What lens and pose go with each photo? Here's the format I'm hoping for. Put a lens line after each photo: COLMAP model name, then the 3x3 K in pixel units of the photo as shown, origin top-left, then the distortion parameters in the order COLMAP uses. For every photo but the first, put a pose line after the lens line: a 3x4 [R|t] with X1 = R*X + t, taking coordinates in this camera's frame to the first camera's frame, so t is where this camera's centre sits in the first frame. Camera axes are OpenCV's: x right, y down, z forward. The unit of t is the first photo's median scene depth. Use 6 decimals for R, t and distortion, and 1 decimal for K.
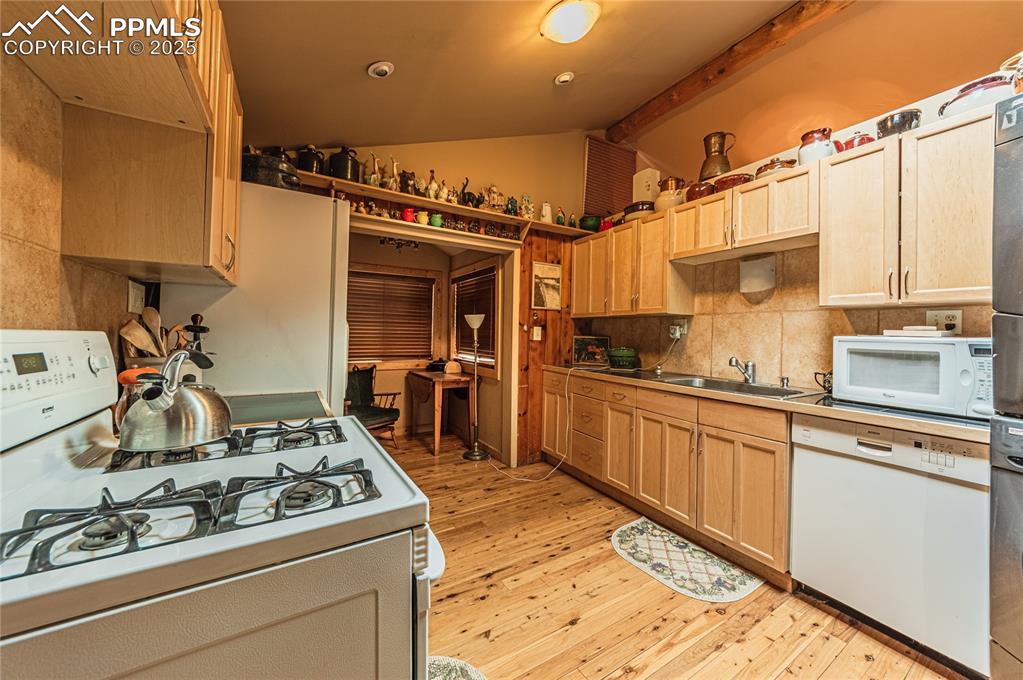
lens RADIAL K [[350.3, 0, 515.4], [0, 350.3, 329.4], [0, 0, 1]] dist [0.001298, -0.000647]
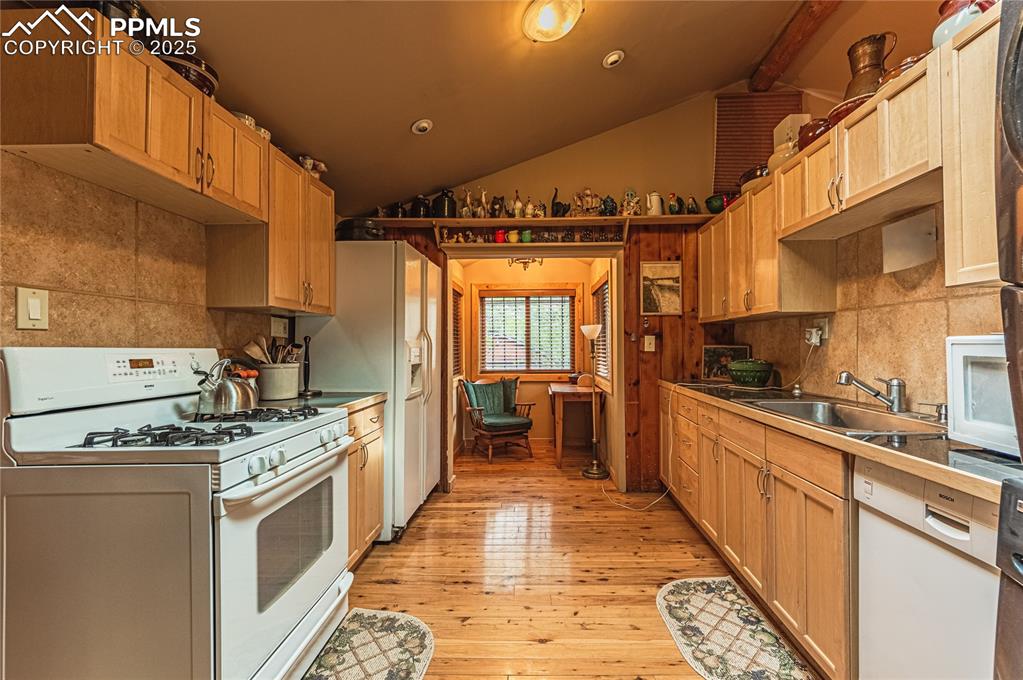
lens RADIAL K [[378.2, 0, 529.1], [0, 378.2, 340.1], [0, 0, 1]] dist [0.002272, -0.000815]
pose [[0.860257, -0.028818, -0.509046, 0.427579], [0.026193, 0.999581, -0.012323, 0.010459], [0.509188, -0.002732, 0.860651, 0.051391]]
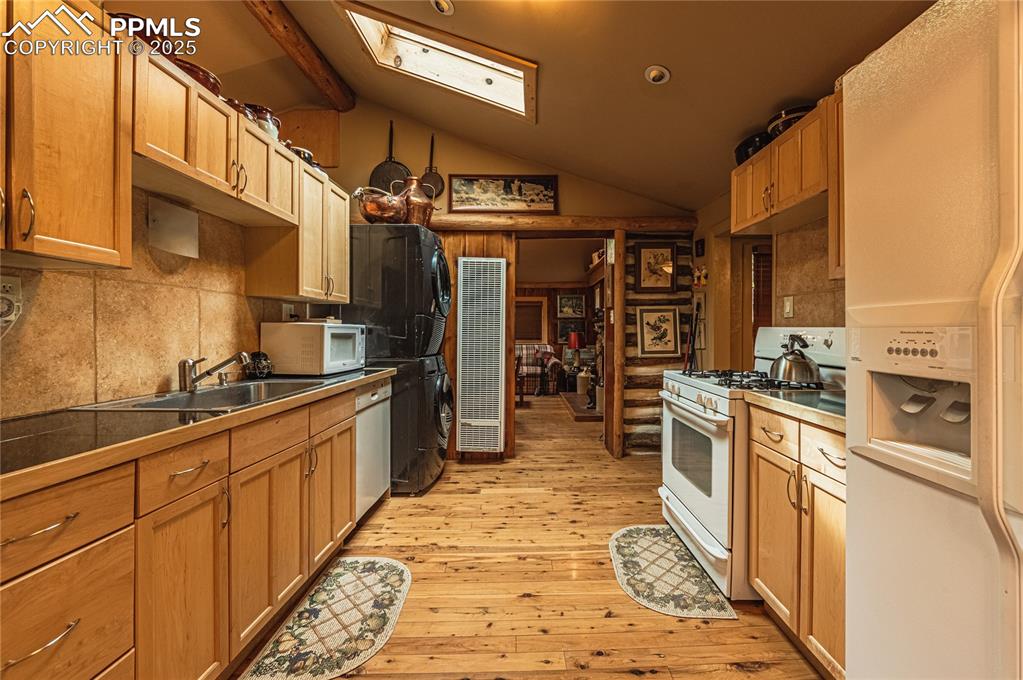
lens RADIAL K [[452.0, 0, 511.1], [0, 452.0, 333.2], [0, 0, 1]] dist [-0.002568, 0.000256]
pose [[-0.857338, -0.019883, 0.514370, -0.299228], [-0.022028, 0.999755, 0.001929, 0.024551], [-0.514283, -0.009677, -0.857566, 1.369374]]
